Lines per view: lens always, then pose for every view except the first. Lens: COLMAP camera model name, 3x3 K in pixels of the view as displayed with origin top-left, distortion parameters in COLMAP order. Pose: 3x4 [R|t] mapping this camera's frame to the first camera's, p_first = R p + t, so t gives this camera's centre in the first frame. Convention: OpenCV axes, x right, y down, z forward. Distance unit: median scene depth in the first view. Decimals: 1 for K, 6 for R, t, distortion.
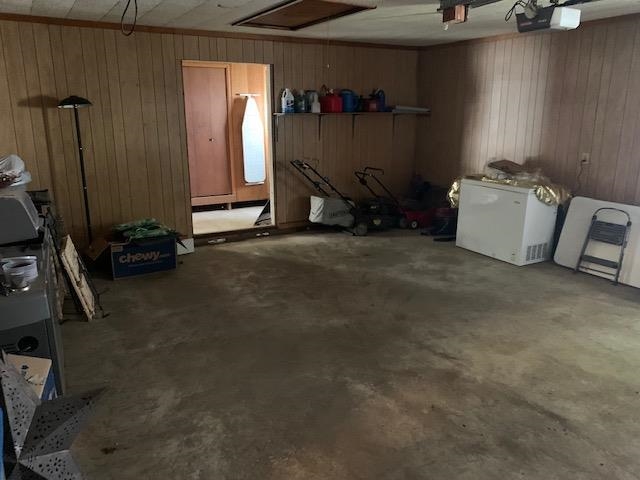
lens RADIAL K [[496.8, 0, 319.7], [0, 496.8, 241.0], [0, 0, 1]] dist [0.023215, -0.024746]
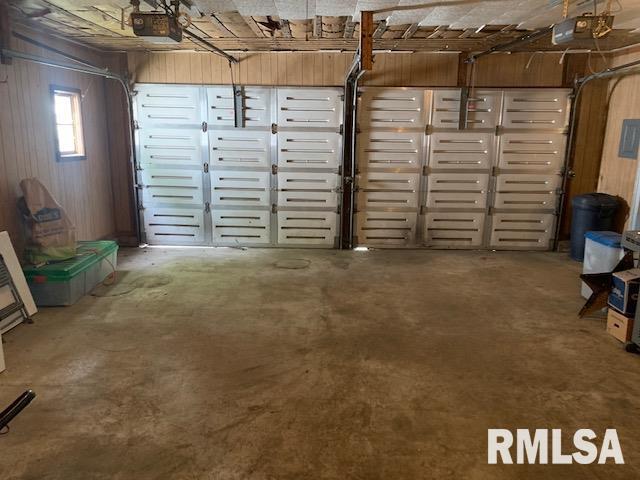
lens RADIAL K [[496.8, 0, 319.1], [0, 496.8, 239.5], [0, 0, 1]] dist [0.023215, -0.024746]
pose [[-0.846438, -0.124669, 0.517687, -0.350264], [0.122344, 0.900666, 0.416933, -0.463596], [-0.518242, 0.416244, -0.747105, 1.817456]]
